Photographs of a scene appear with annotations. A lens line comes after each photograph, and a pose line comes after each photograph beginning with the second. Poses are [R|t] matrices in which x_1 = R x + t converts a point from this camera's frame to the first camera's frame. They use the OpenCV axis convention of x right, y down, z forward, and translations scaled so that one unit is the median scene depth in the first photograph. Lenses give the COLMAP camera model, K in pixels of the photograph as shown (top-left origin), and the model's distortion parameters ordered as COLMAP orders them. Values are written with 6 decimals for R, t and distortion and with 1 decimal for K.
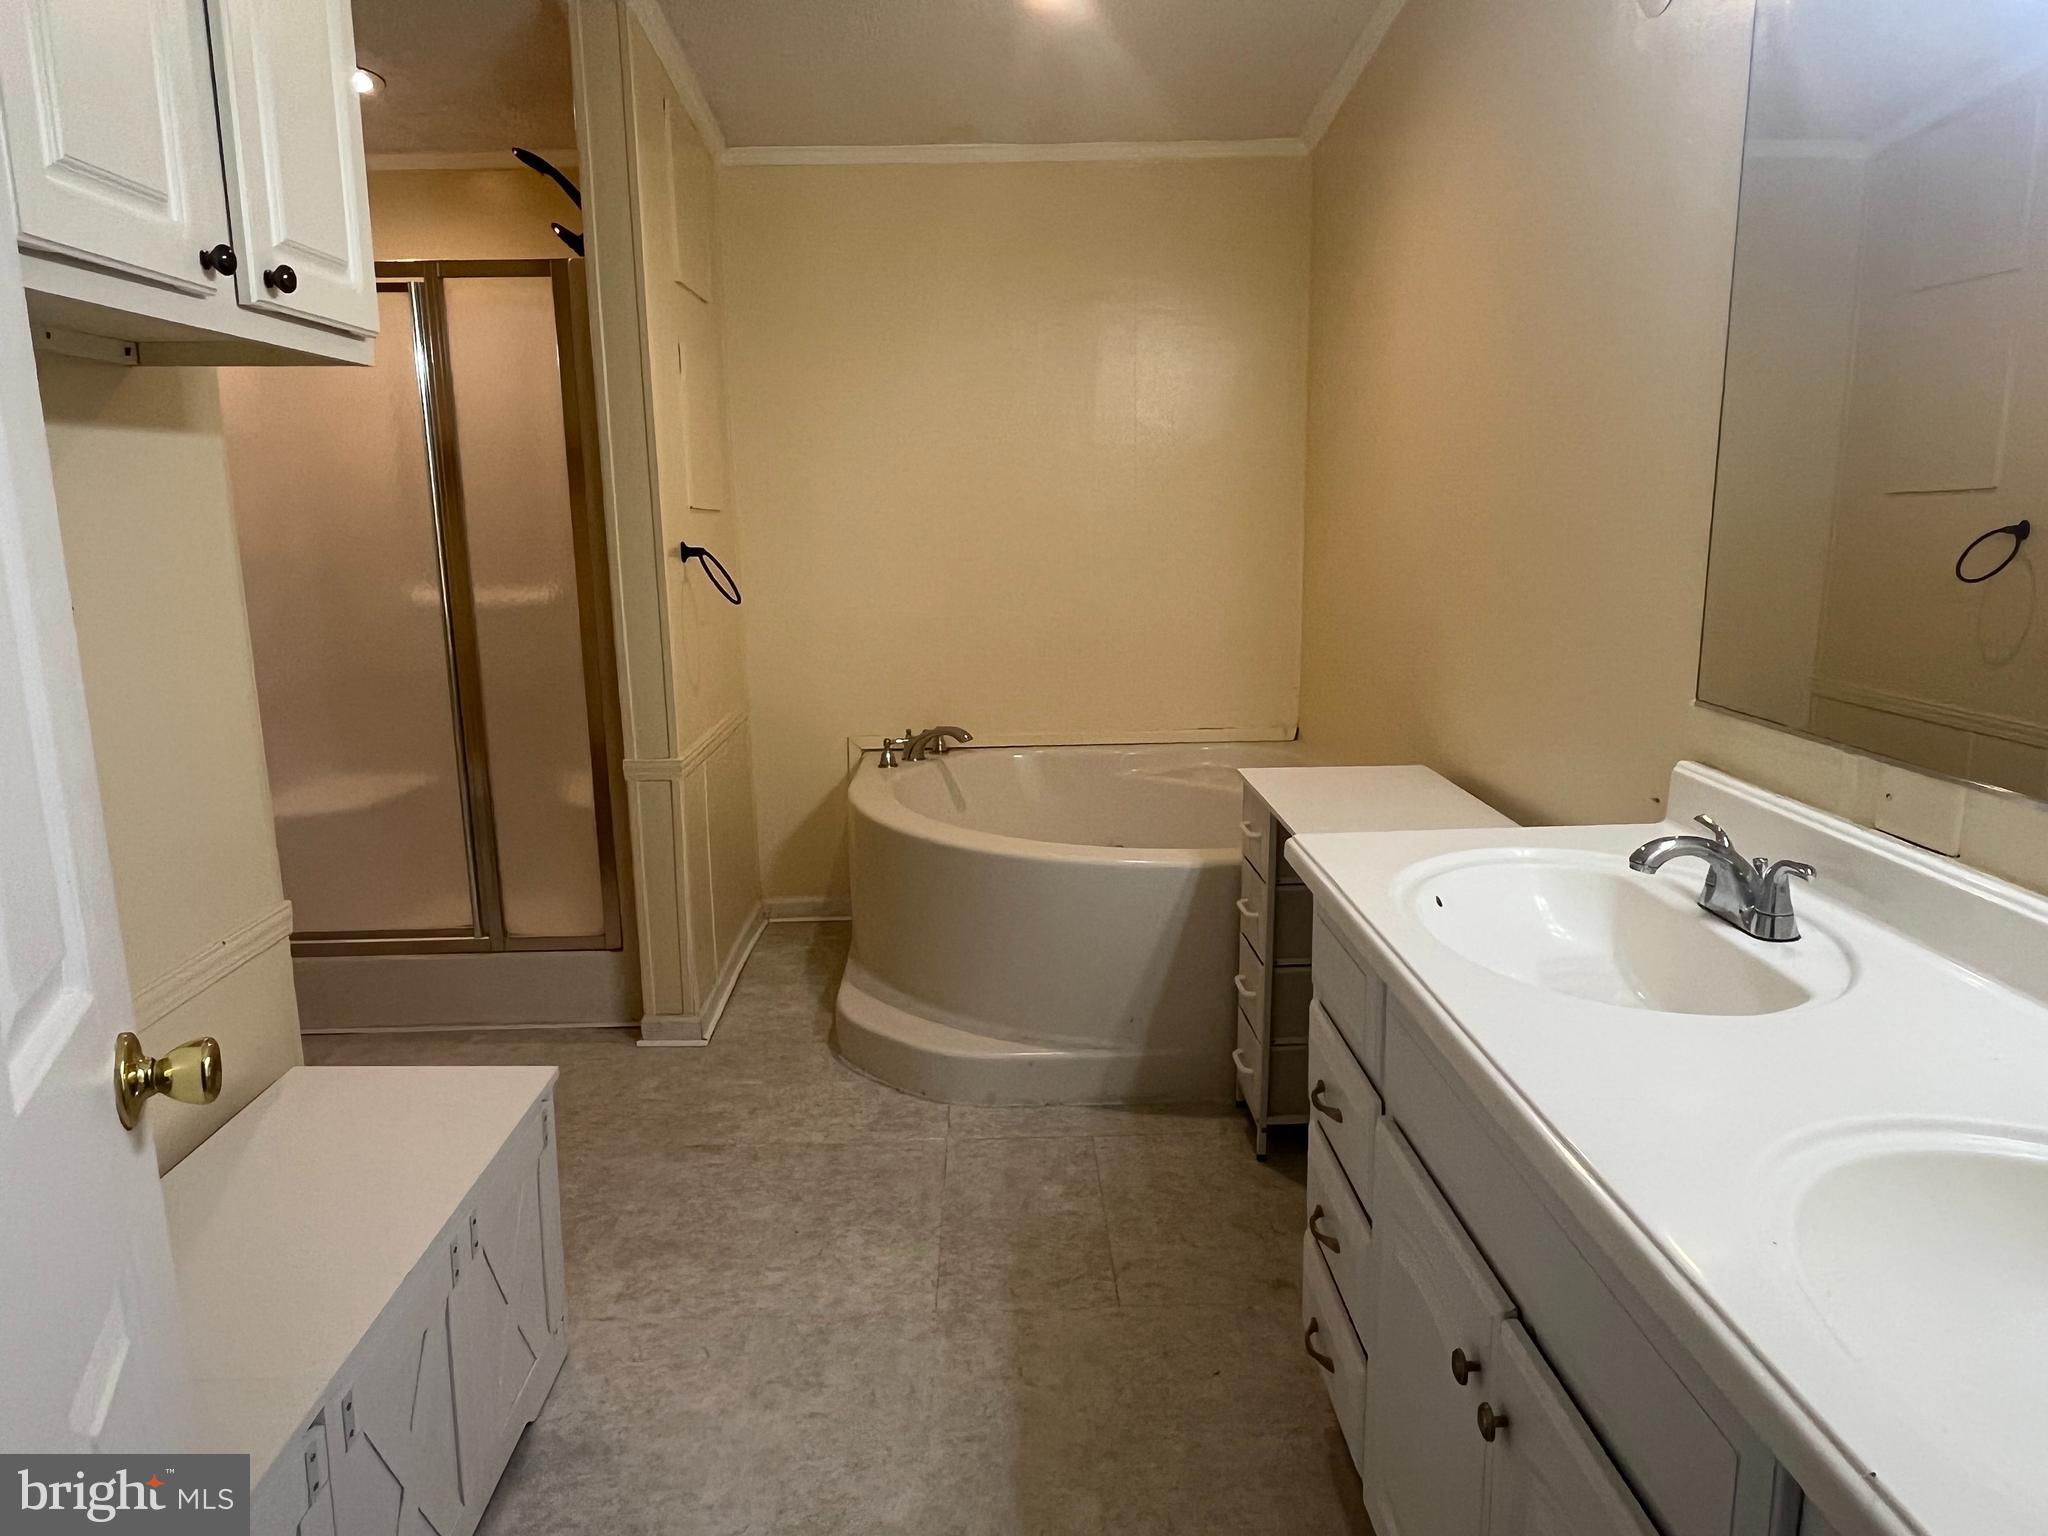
lens RADIAL K [[1359.9, 0, 1018.6], [0, 1359.9, 763.4], [0, 0, 1]] dist [0.000533, -0.000838]
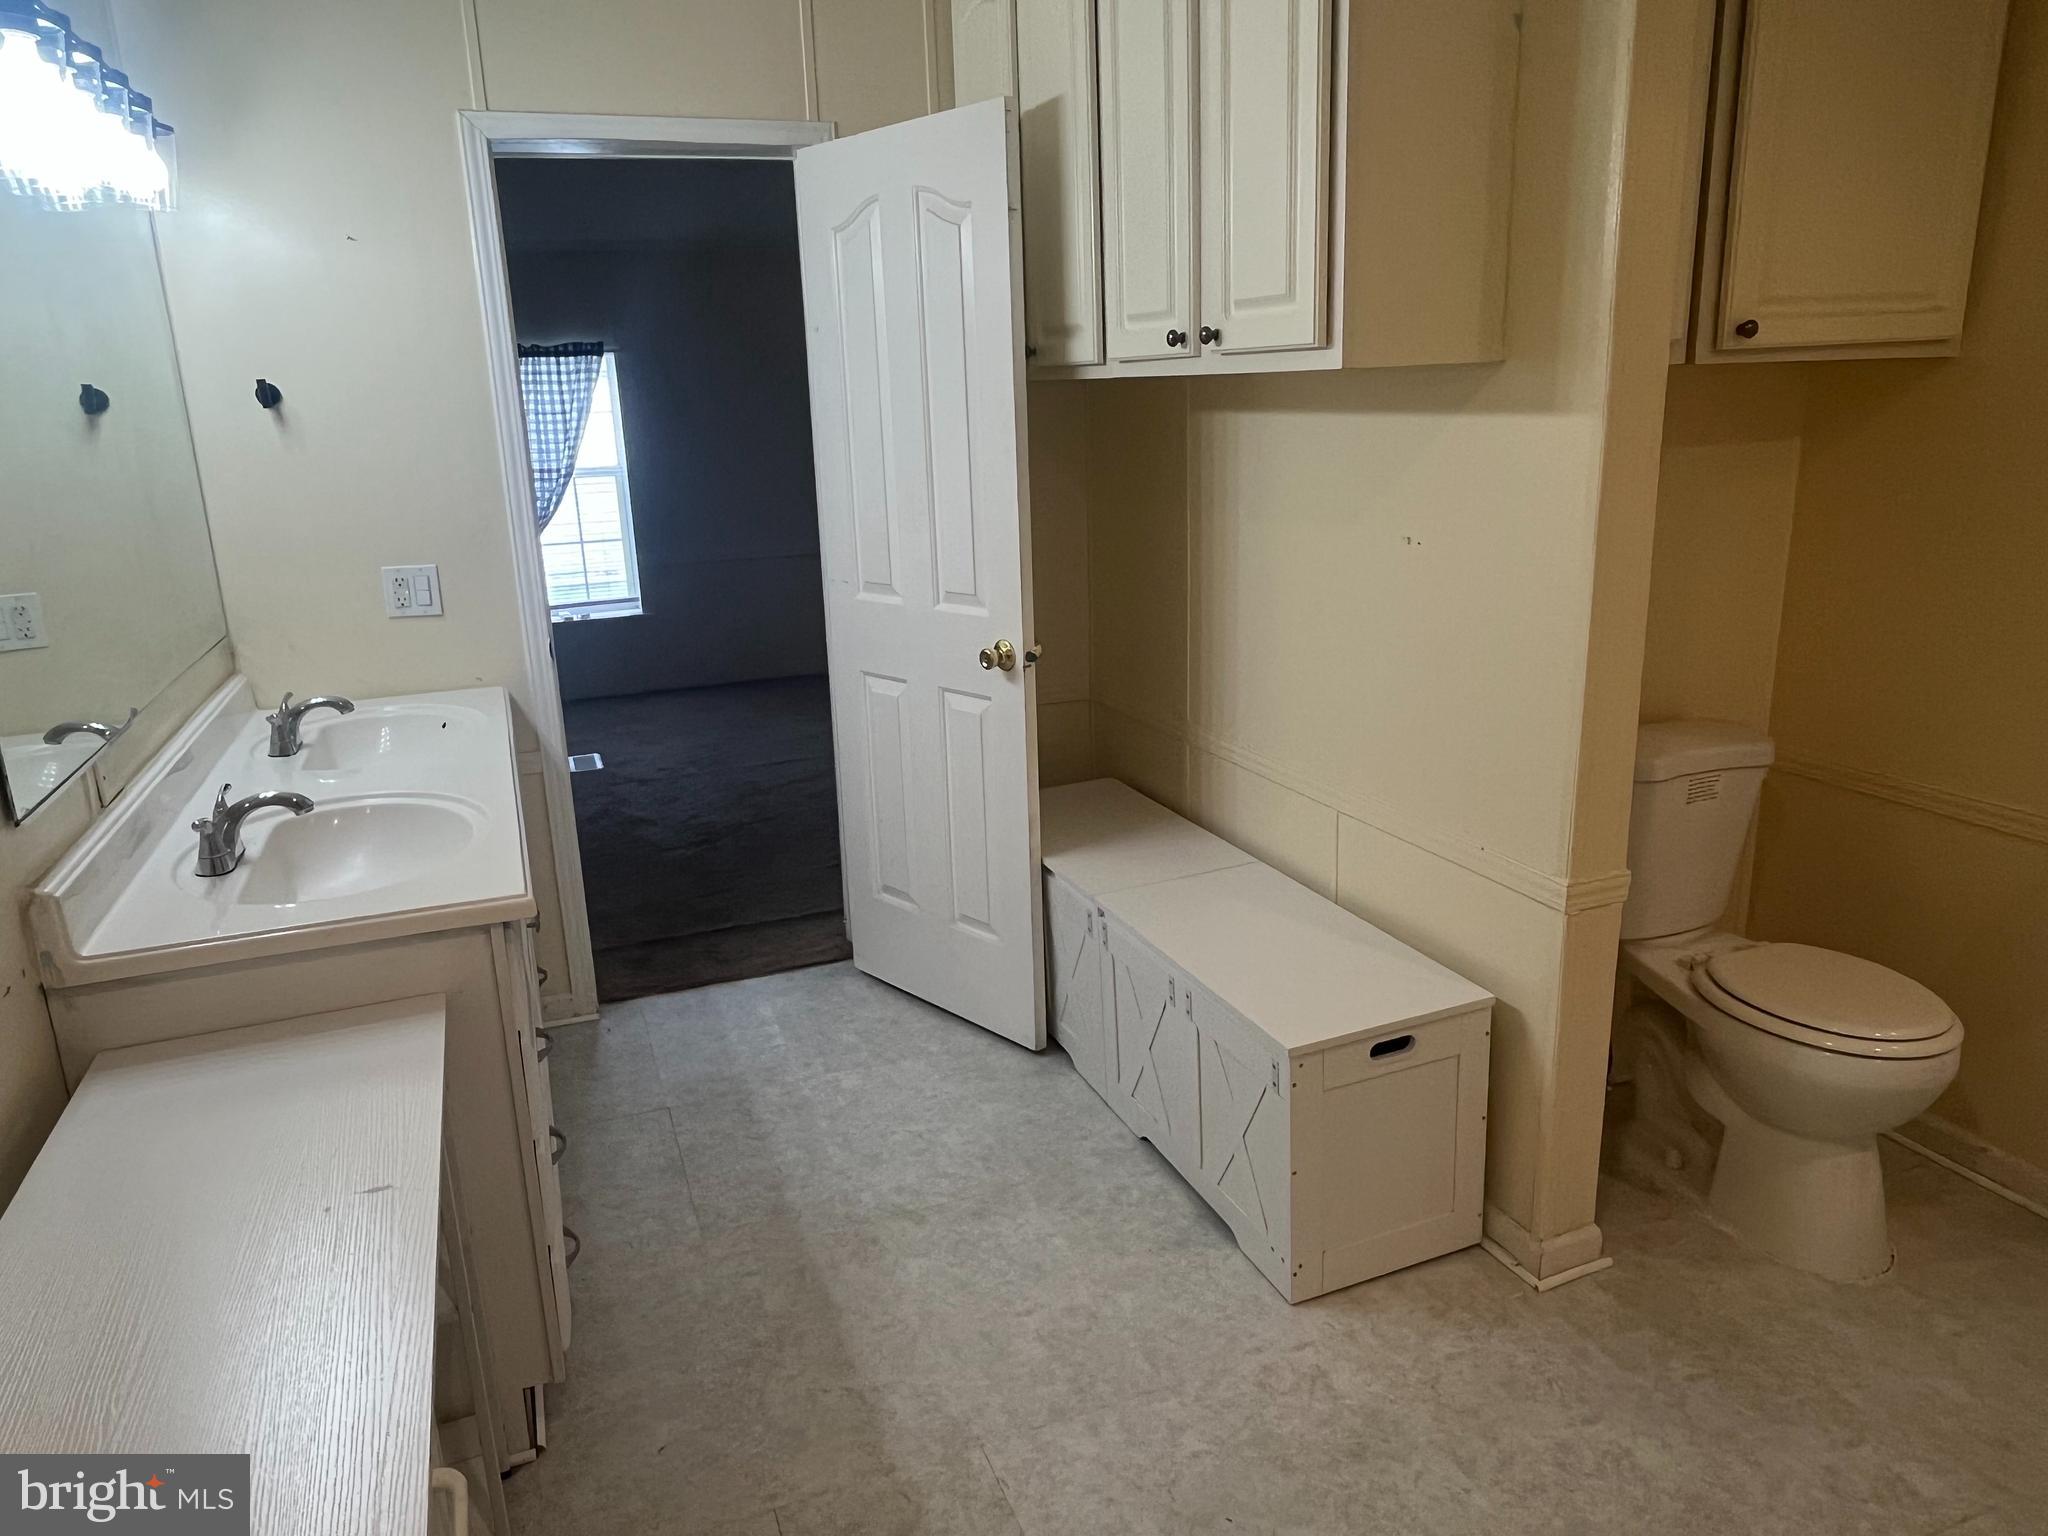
lens RADIAL K [[1359.9, 0, 1025.6], [0, 1359.9, 768.1], [0, 0, 1]] dist [0.000533, -0.000838]
pose [[-0.938987, 0.136907, -0.315531, 0.096824], [-0.020435, 0.893541, 0.448516, -0.287527], [0.343345, 0.427599, -0.836226, 1.155813]]
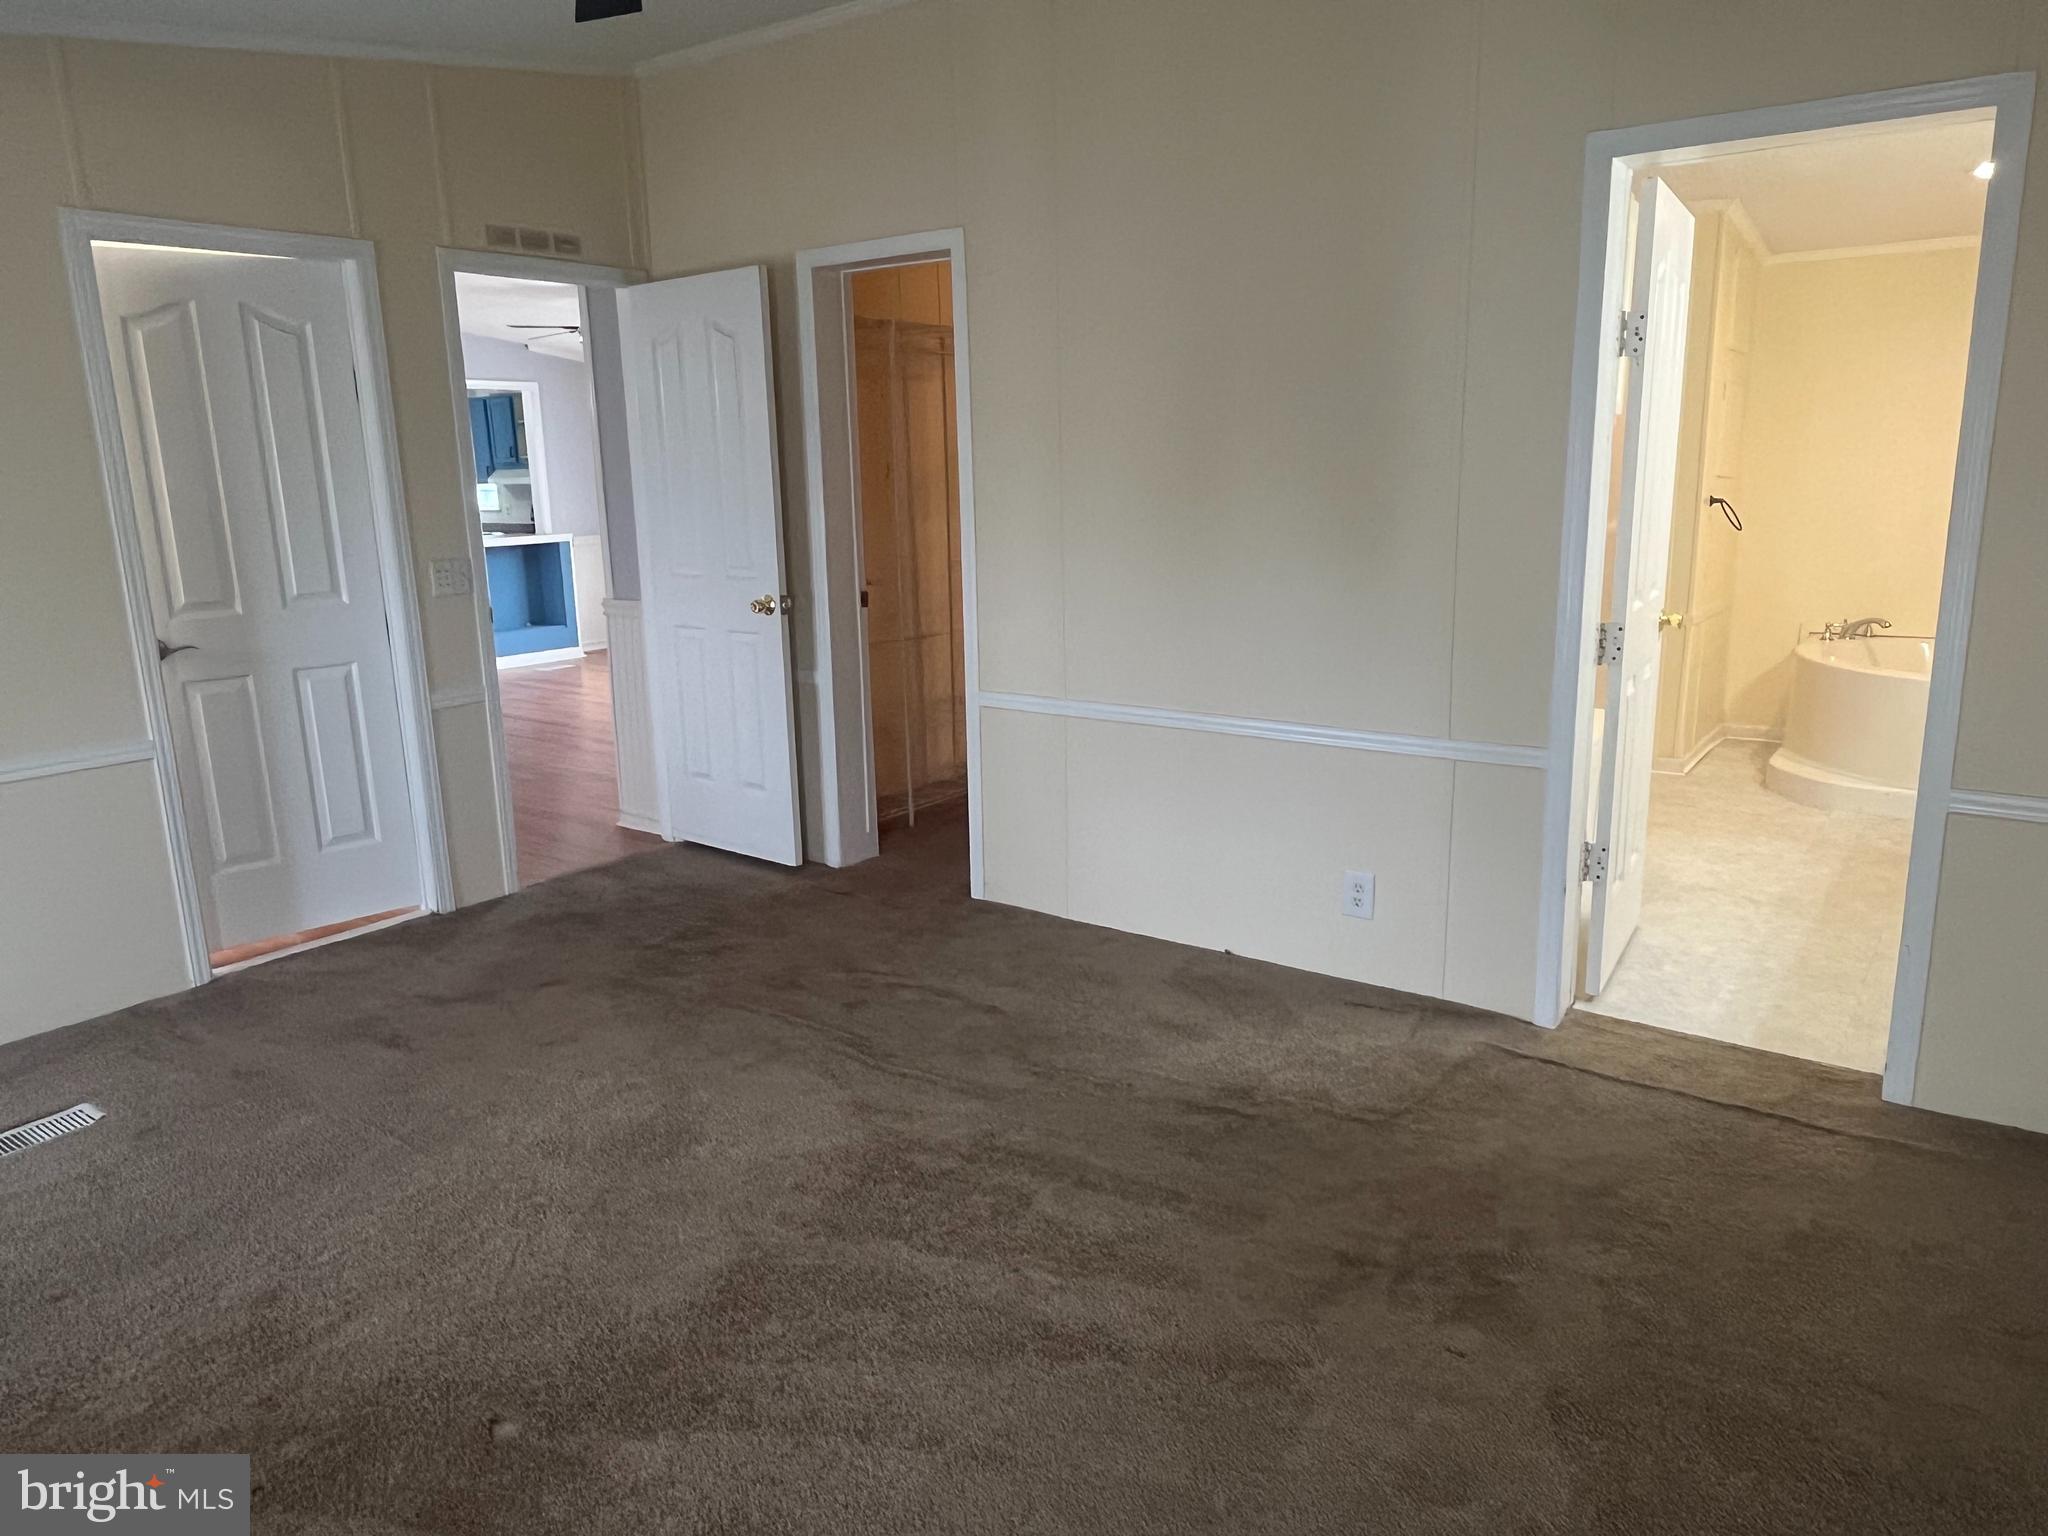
lens RADIAL K [[1359.9, 0, 1012.5], [0, 1359.9, 778.2], [0, 0, 1]] dist [0.000533, -0.000838]
pose [[0.786532, 0.132385, -0.603193, 0.173234], [-0.109186, 0.991175, 0.075163, 0.187218], [0.607821, 0.006742, 0.794046, -1.063398]]
